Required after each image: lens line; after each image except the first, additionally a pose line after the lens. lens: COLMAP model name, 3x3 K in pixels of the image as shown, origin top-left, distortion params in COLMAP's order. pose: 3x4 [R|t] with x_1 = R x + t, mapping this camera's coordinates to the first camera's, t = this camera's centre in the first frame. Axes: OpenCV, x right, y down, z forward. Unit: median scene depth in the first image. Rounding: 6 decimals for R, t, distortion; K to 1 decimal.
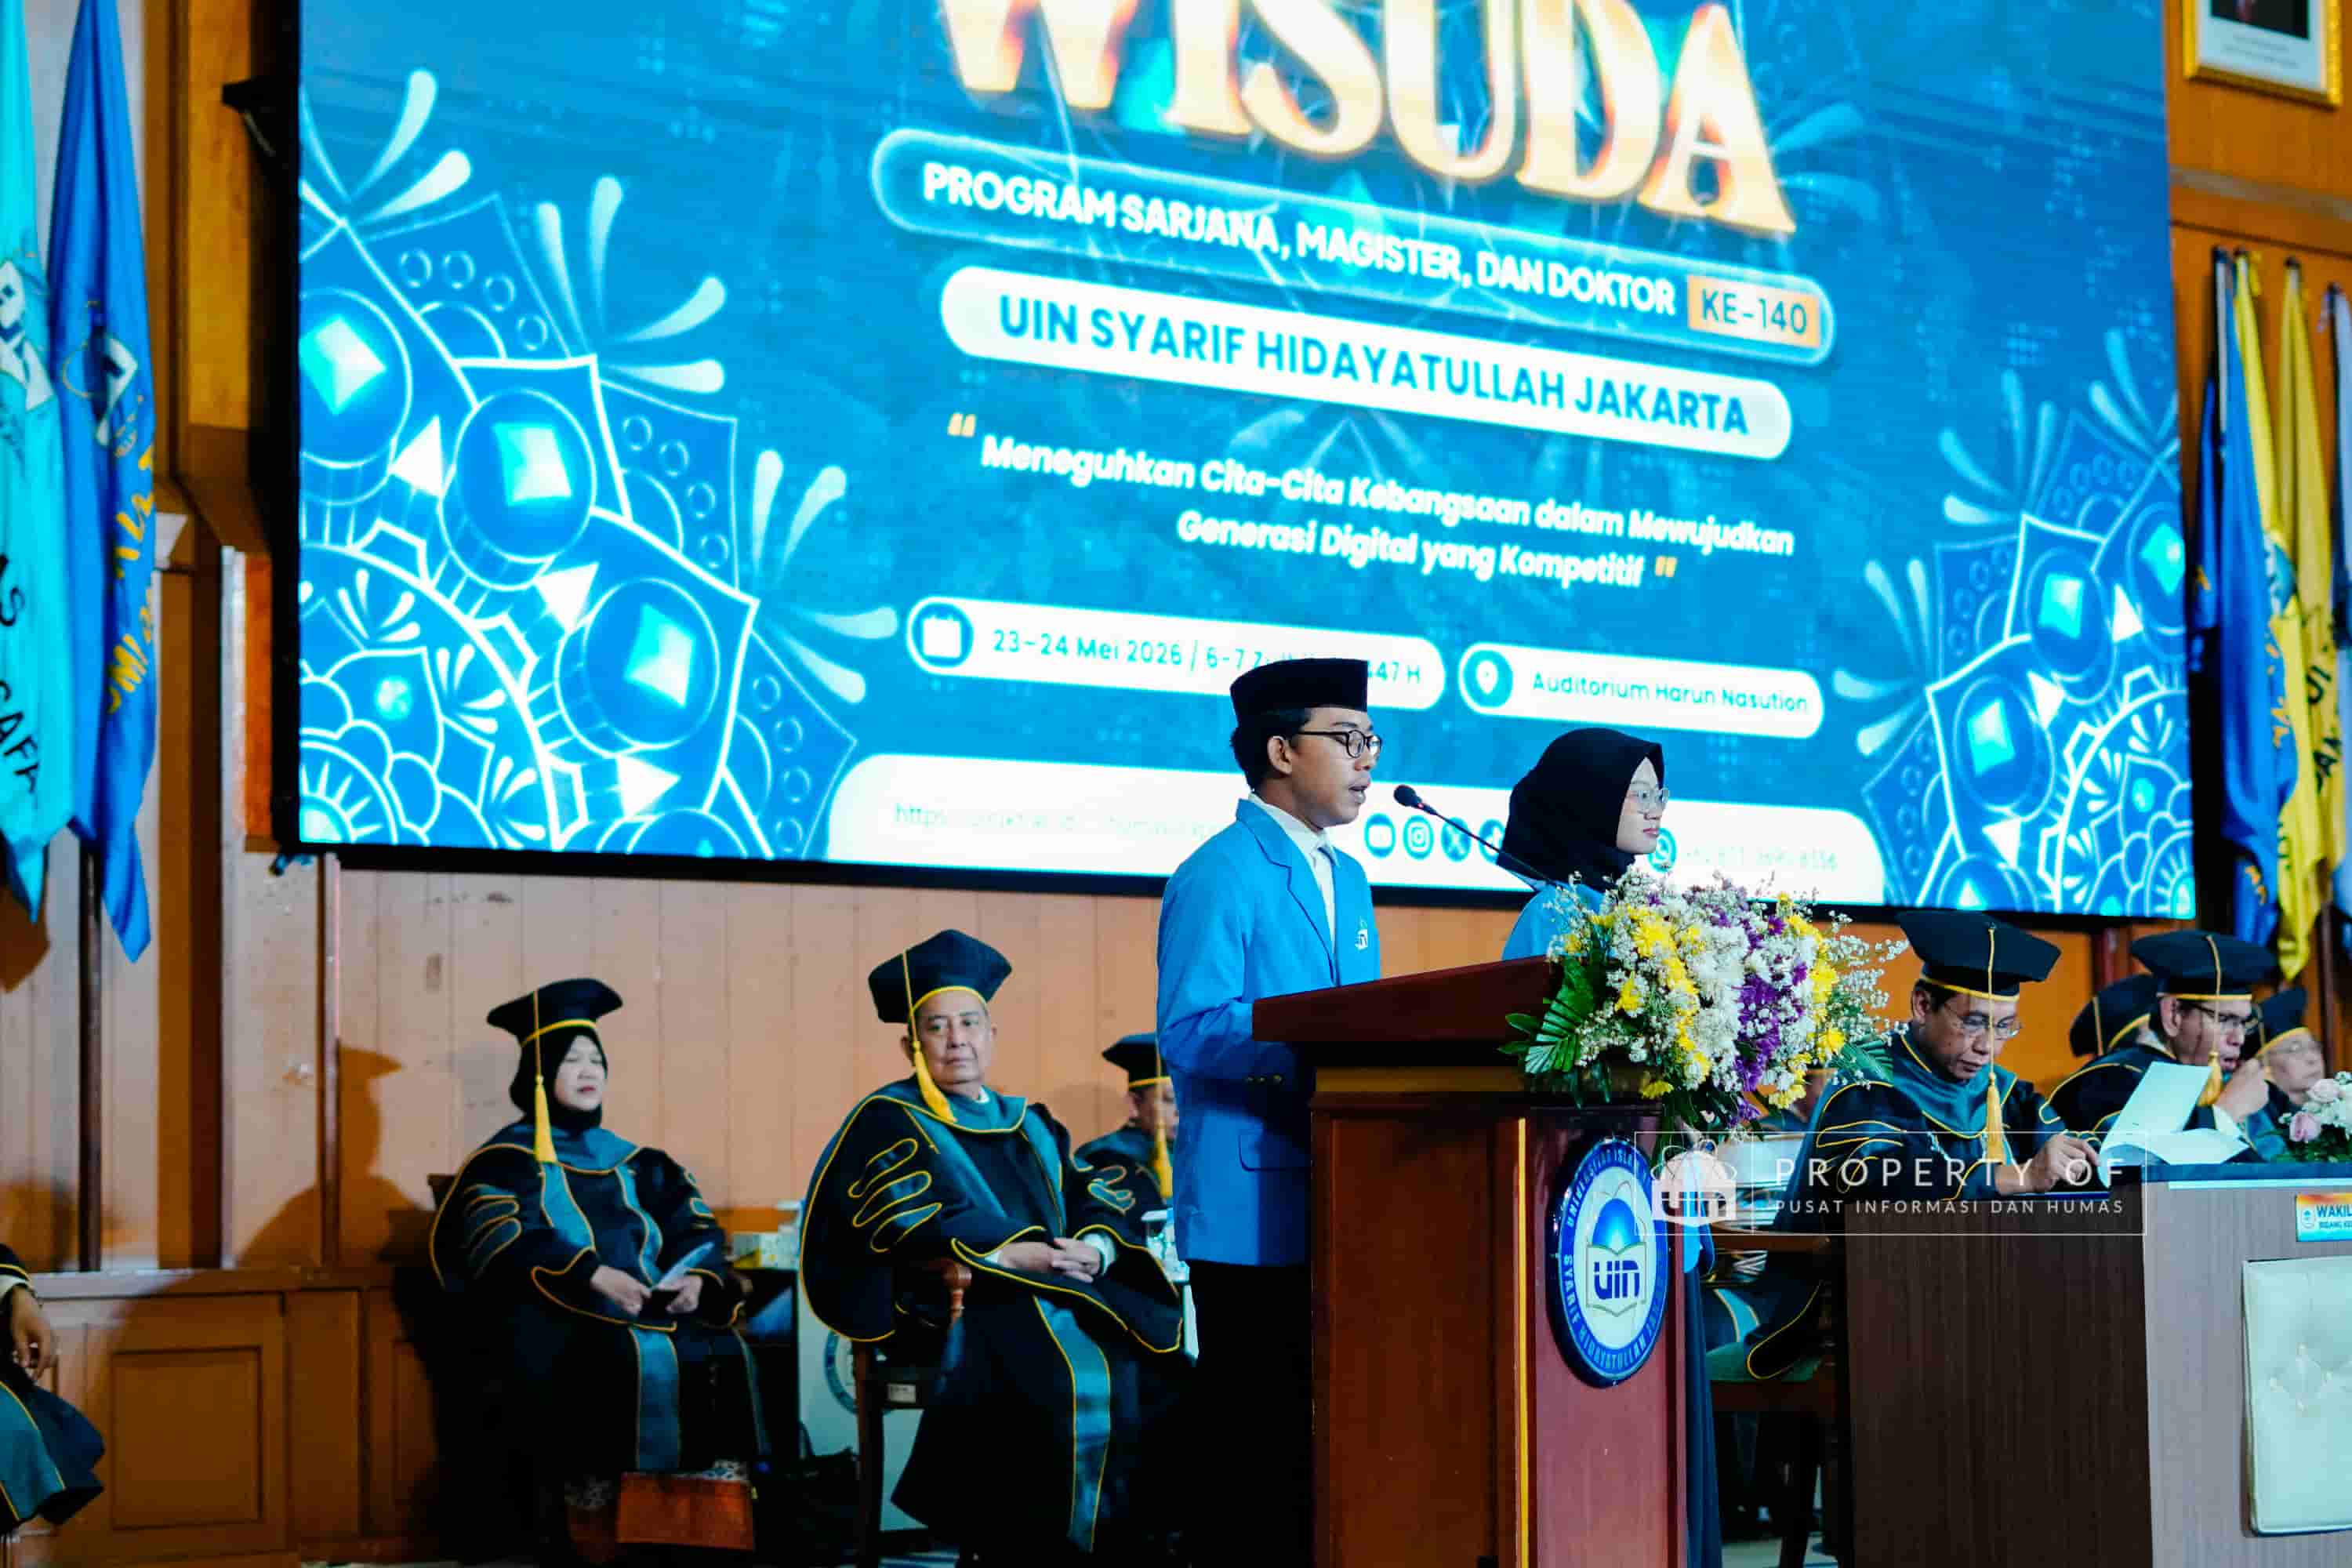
lens RADIAL K [[5199.5, 0, 1174.9], [0, 5199.5, 780.3], [0, 0, 1]] dist [0.008213, -0.254733]
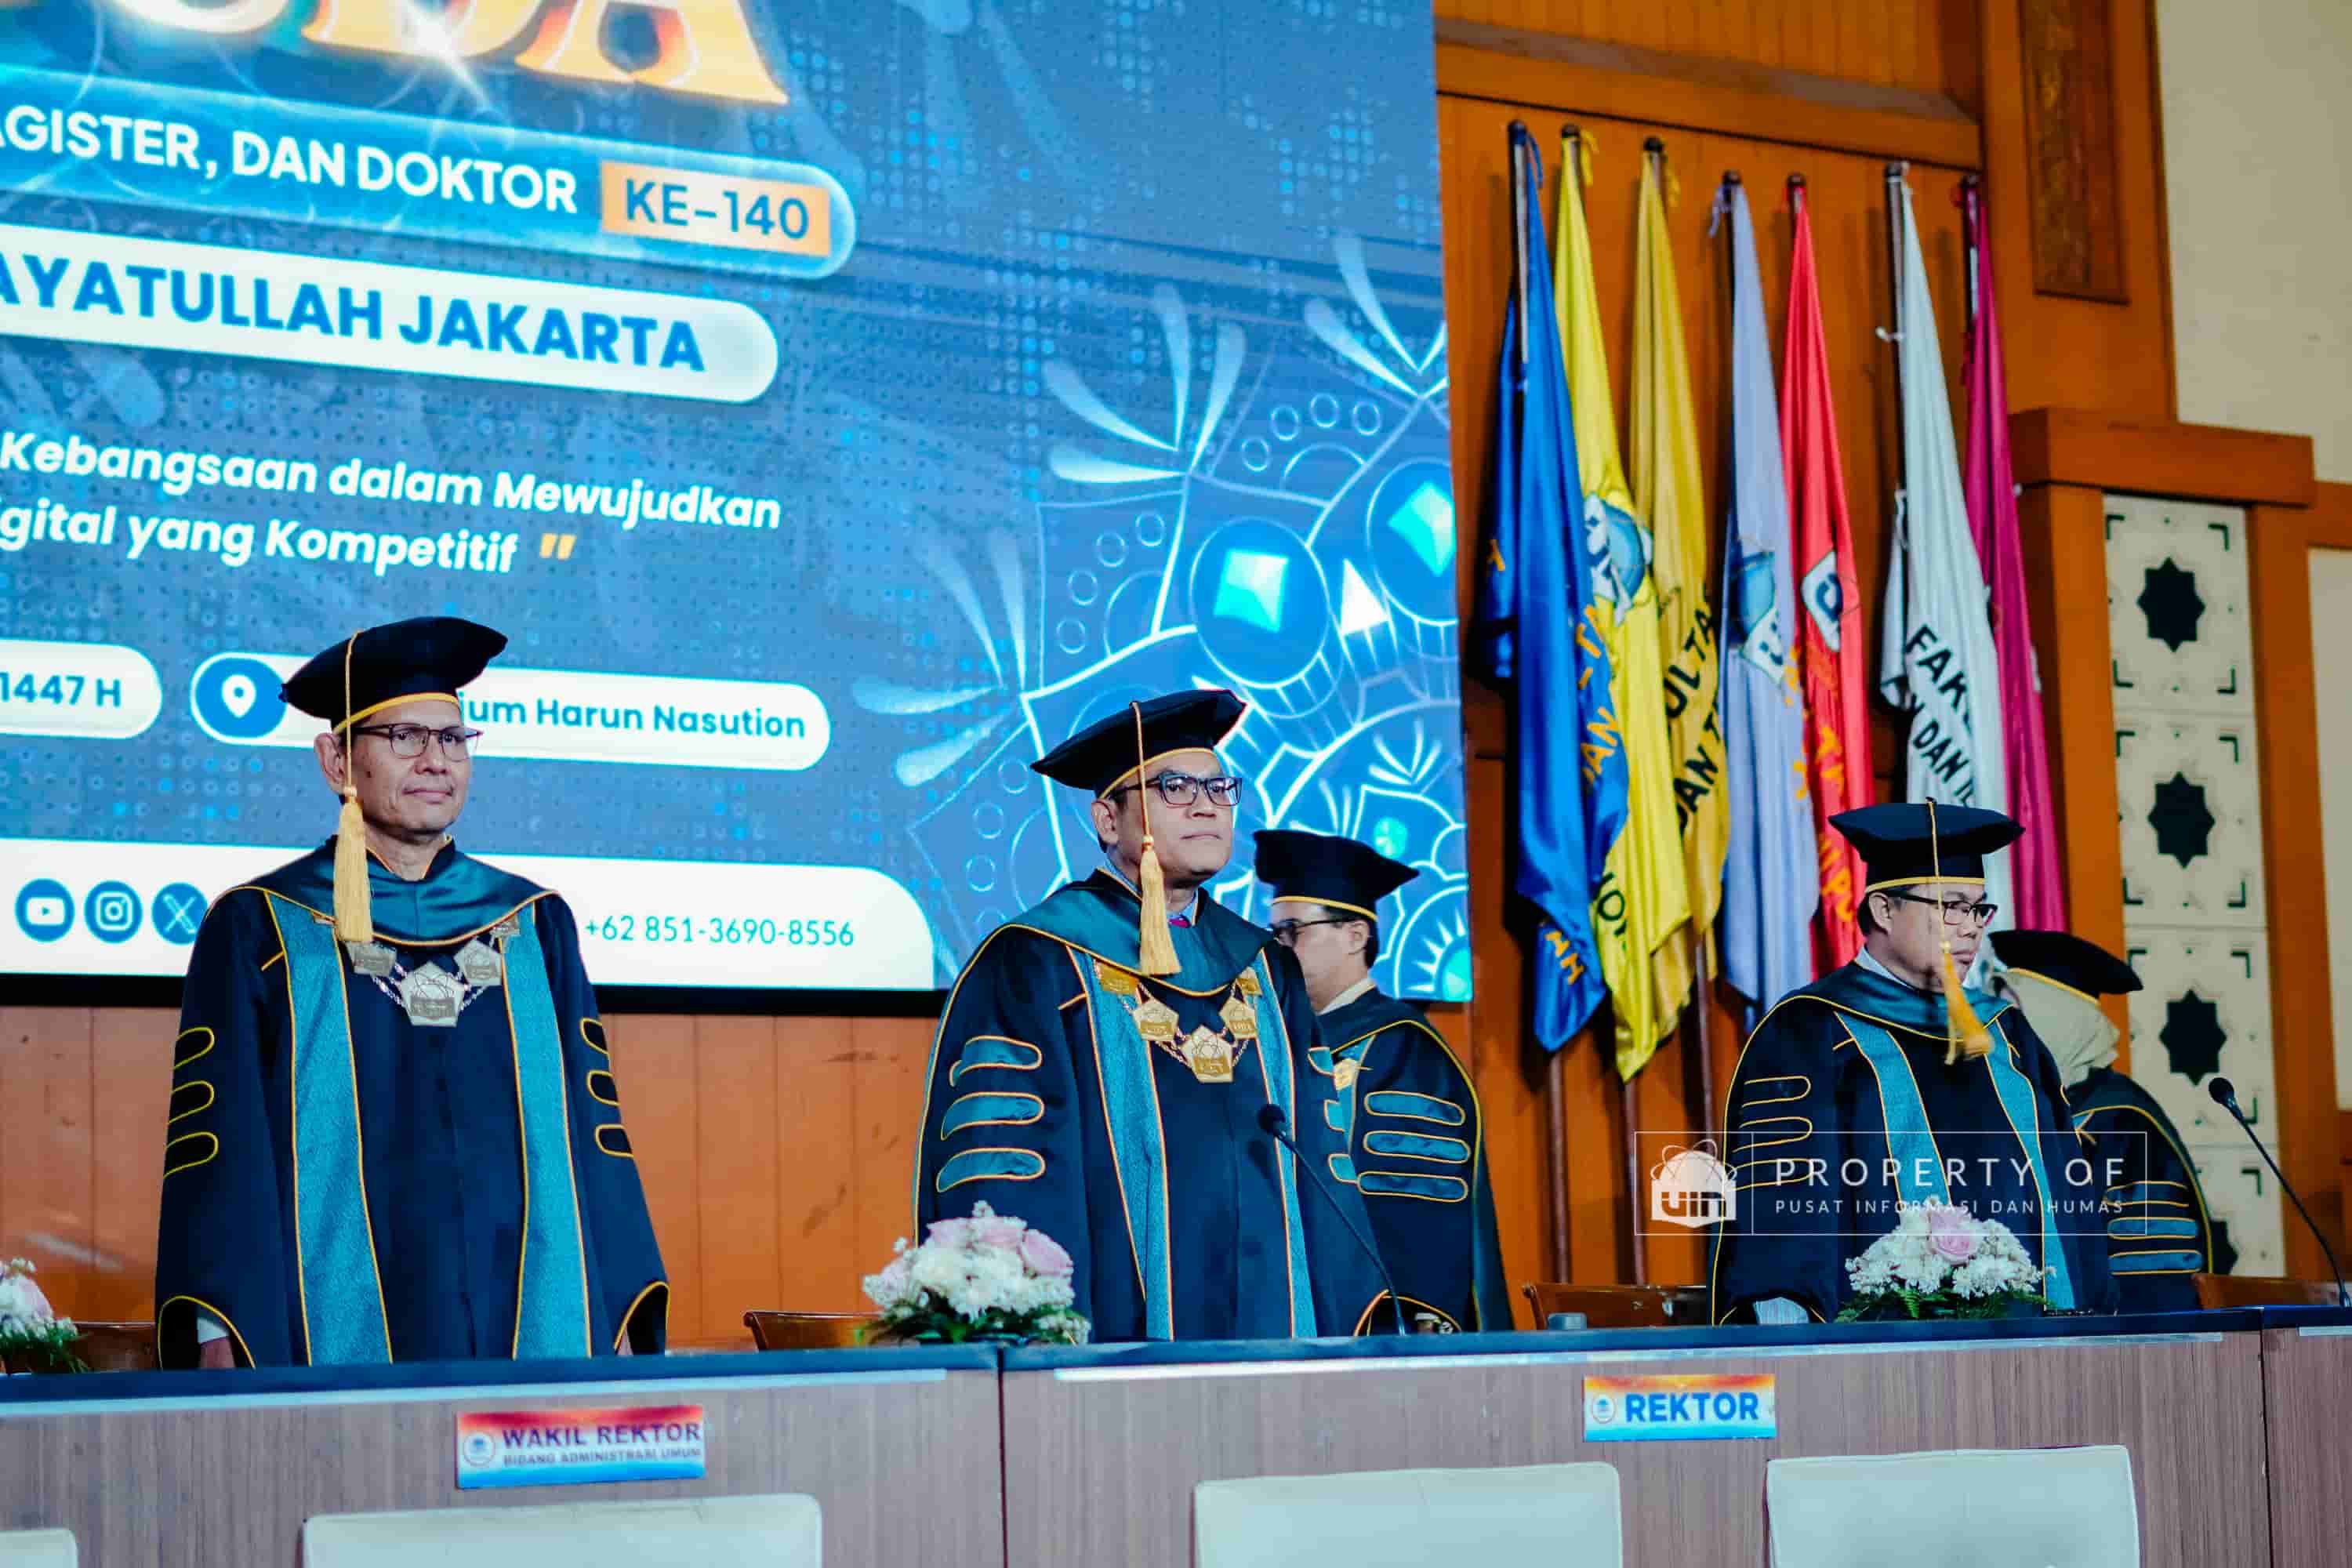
lens RADIAL K [[5199.5, 0, 1174.9], [0, 5199.5, 780.3], [0, 0, 1]] dist [0.008213, -0.254733]
pose [[0.991010, -0.028259, -0.130771, 0.253699], [0.024948, 0.999327, -0.026893, 0.013687], [0.131443, 0.023389, 0.991048, 0.242829]]
